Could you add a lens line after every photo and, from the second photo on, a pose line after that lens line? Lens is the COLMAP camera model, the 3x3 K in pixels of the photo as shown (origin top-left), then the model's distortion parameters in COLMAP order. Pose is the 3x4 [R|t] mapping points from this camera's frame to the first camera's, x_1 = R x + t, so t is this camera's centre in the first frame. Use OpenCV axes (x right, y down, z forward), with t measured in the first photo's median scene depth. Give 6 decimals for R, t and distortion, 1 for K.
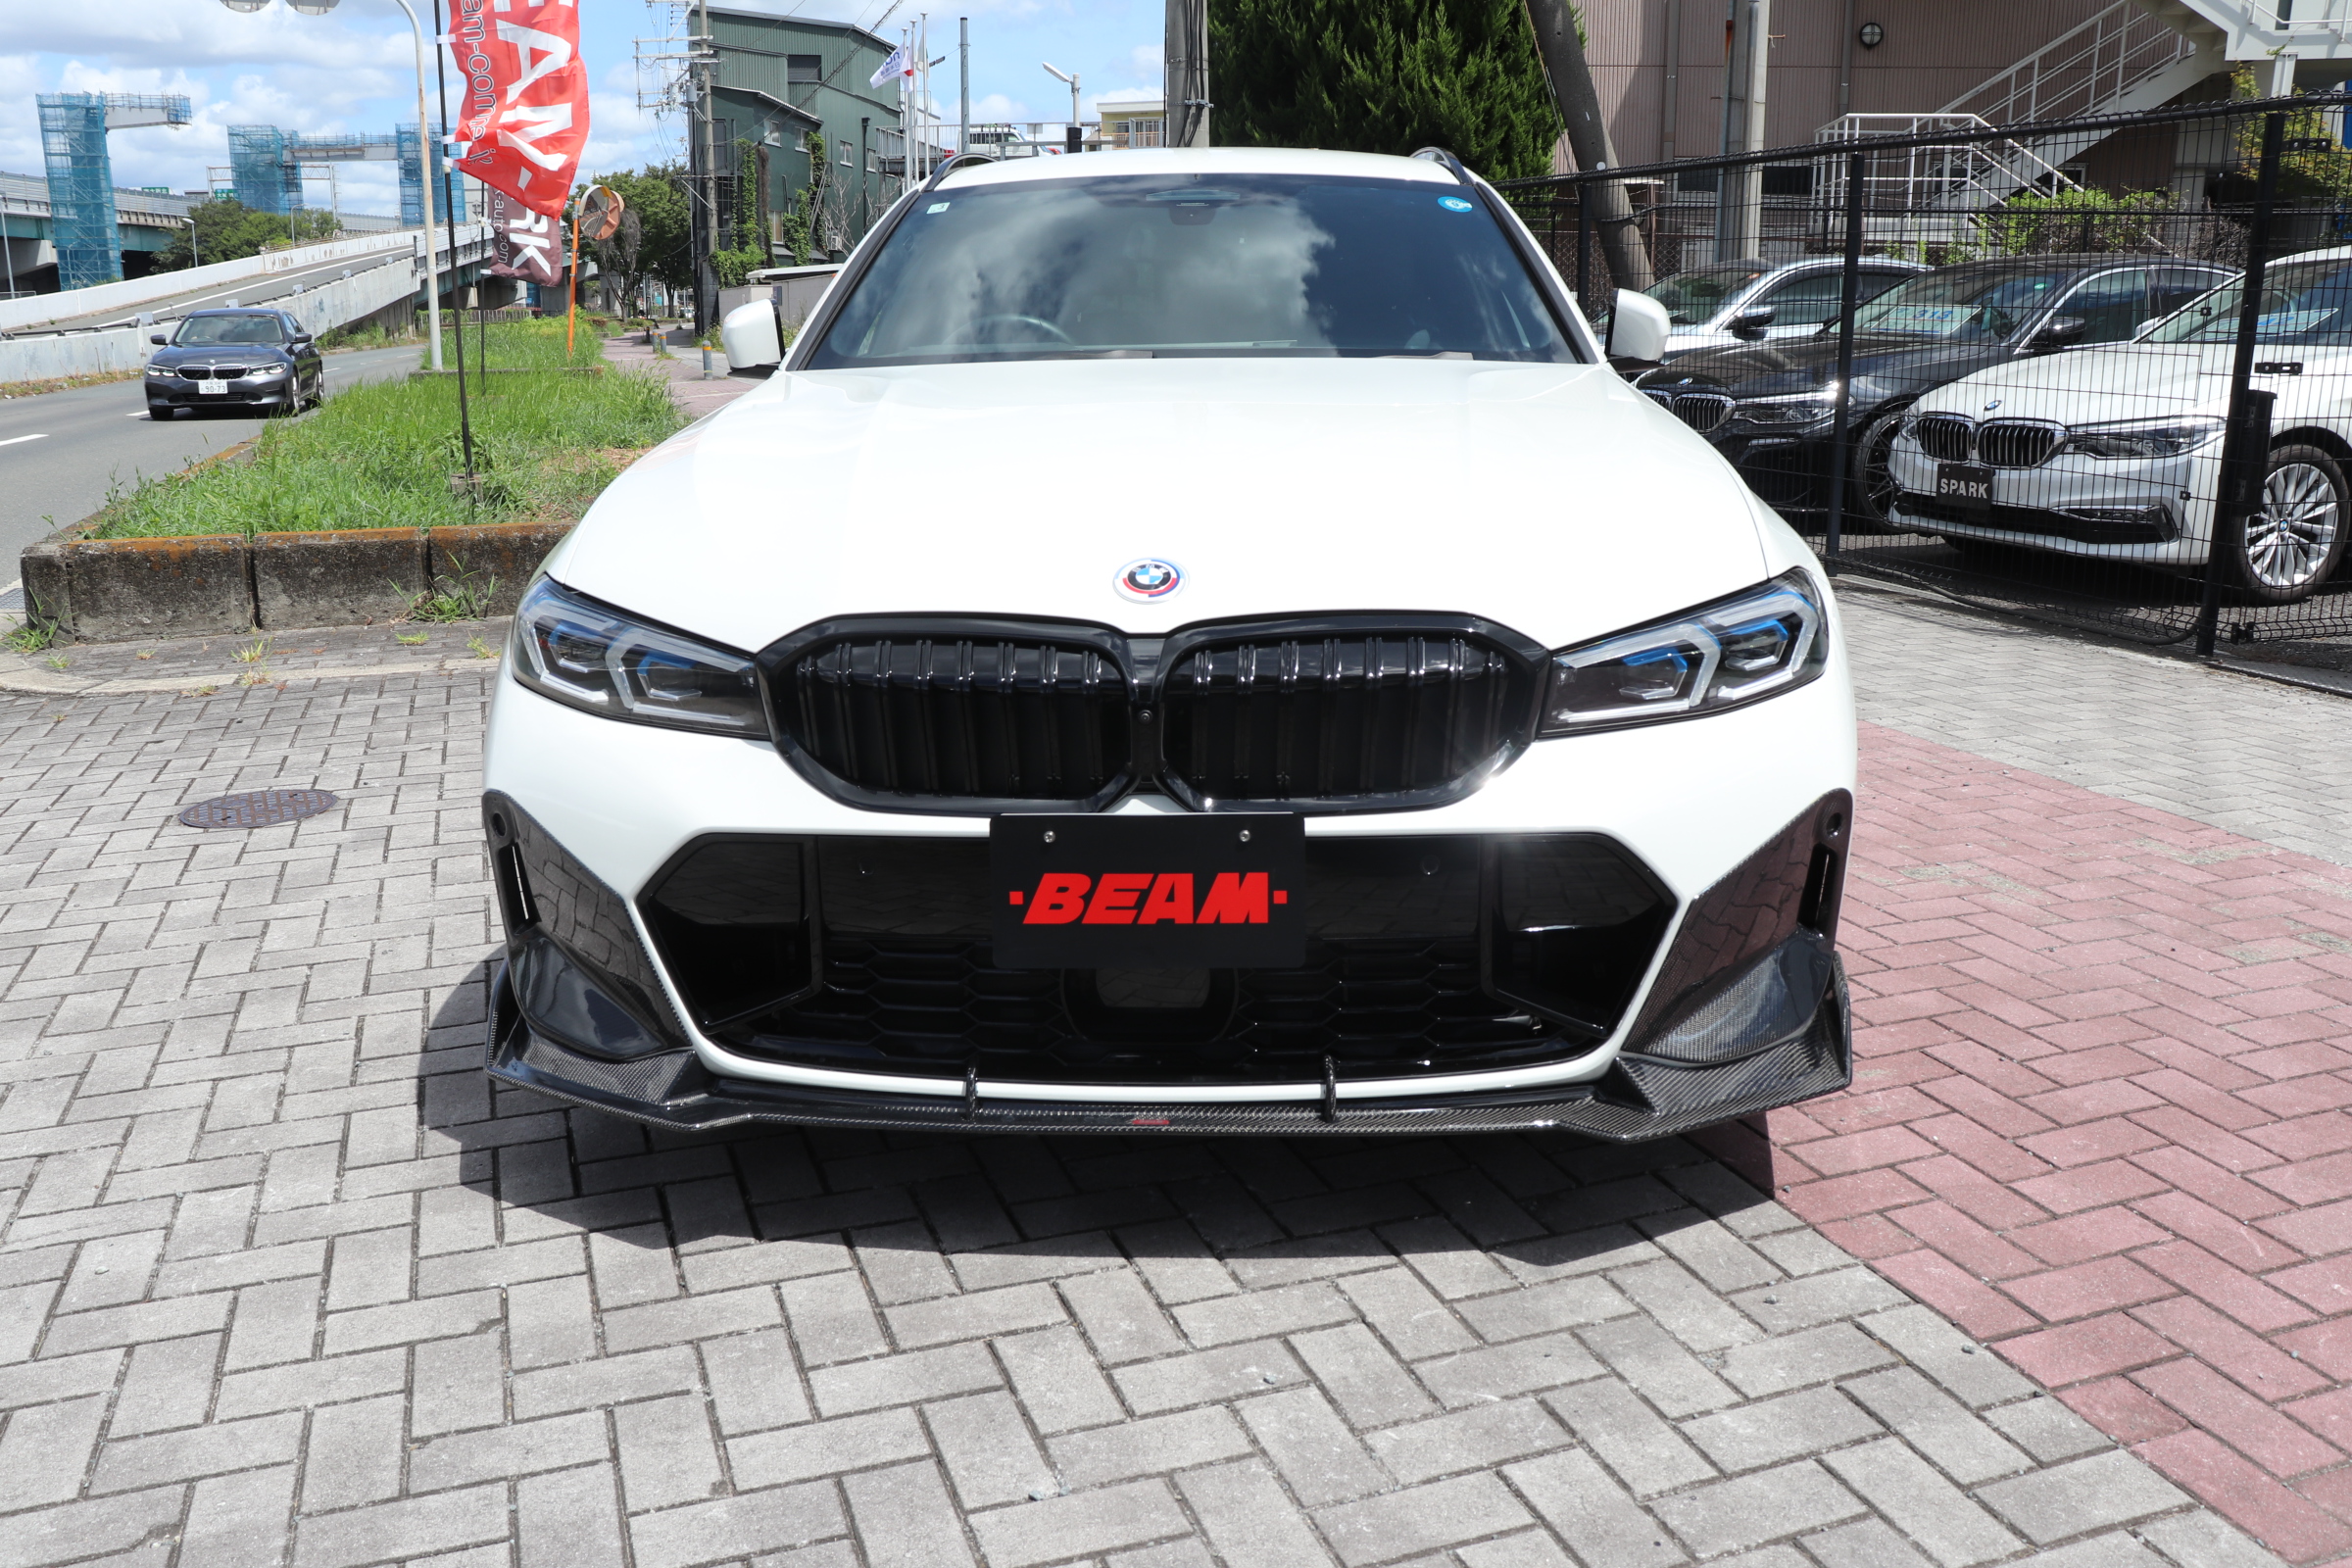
lens RADIAL K [[1931.3, 0, 1176.0], [0, 1931.3, 784.0], [0, 0, 1]] dist [-0.160669, 0.153321]
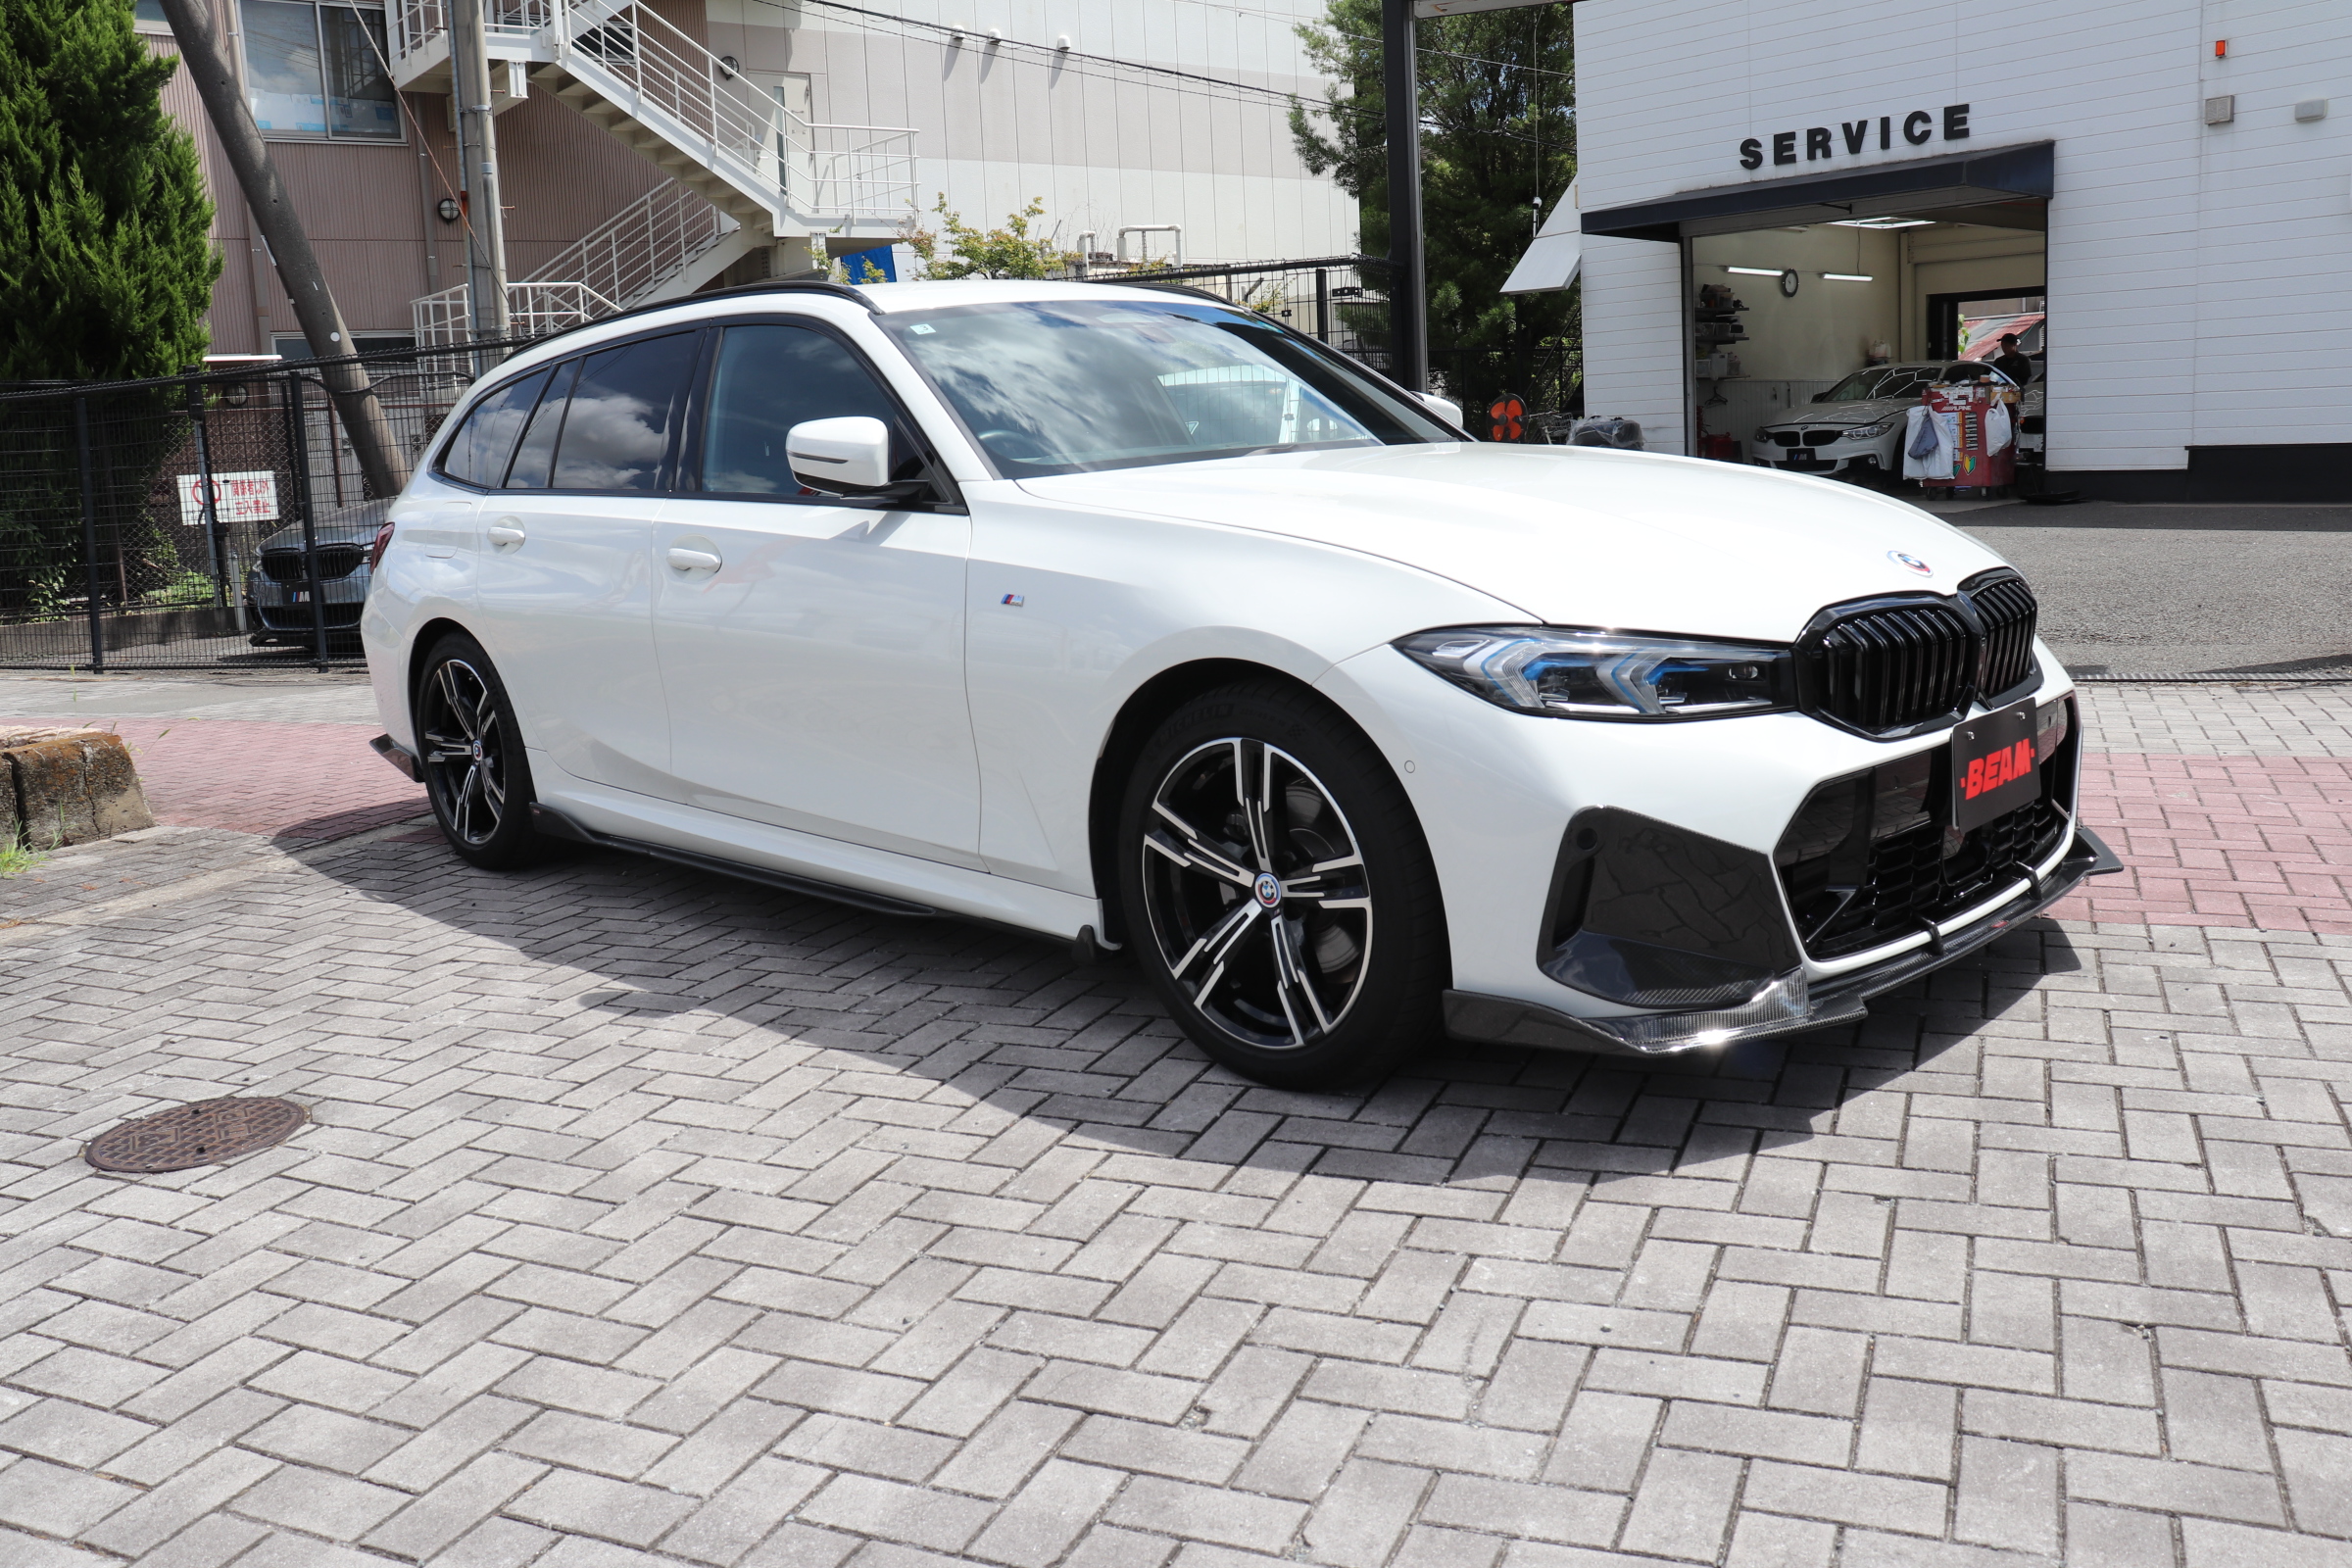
lens RADIAL K [[1931.3, 0, 1176.0], [0, 1931.3, 784.0], [0, 0, 1]] dist [-0.160669, 0.153321]
pose [[0.682924, -0.164675, 0.711686, -1.386028], [0.227228, 0.973814, 0.007283, -0.076299], [-0.694249, 0.156742, 0.702460, 0.401738]]
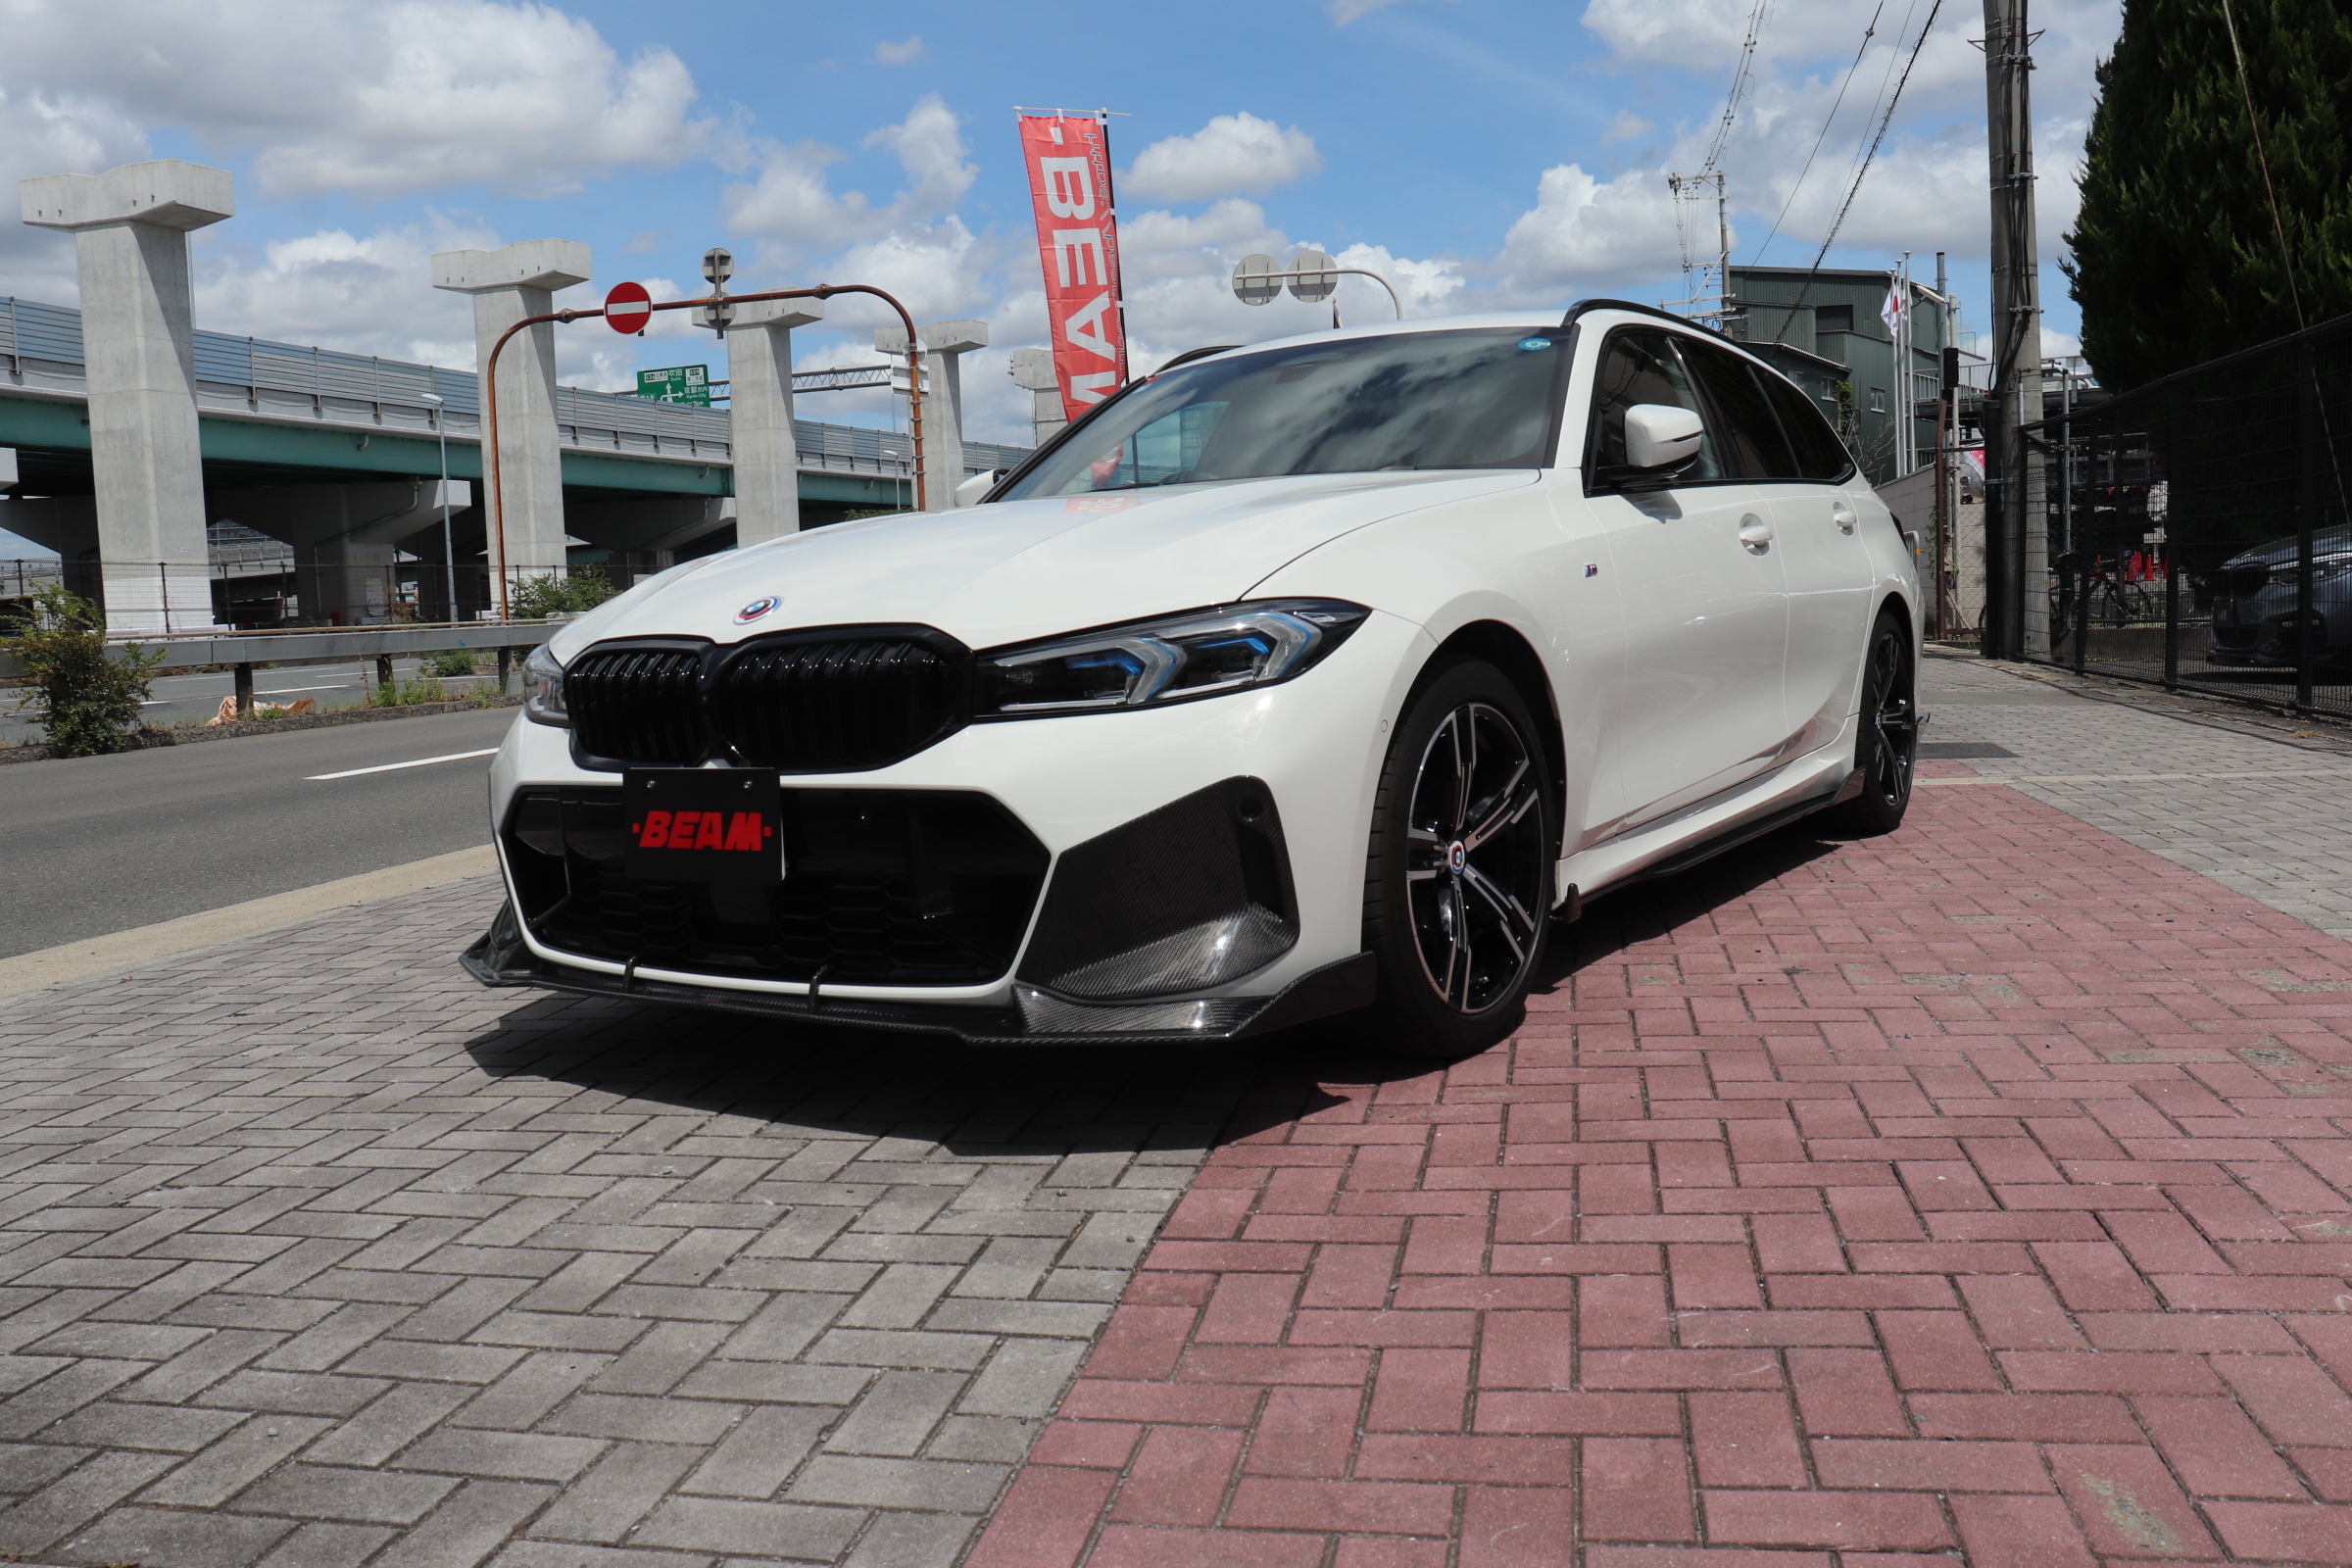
lens RADIAL K [[1931.3, 0, 1176.0], [0, 1931.3, 784.0], [0, 0, 1]] dist [-0.160669, 0.153321]
pose [[0.855167, 0.012954, -0.518191, 0.931954], [-0.081540, 0.990603, -0.109802, 0.140539], [0.511899, 0.136152, 0.848187, 0.003817]]
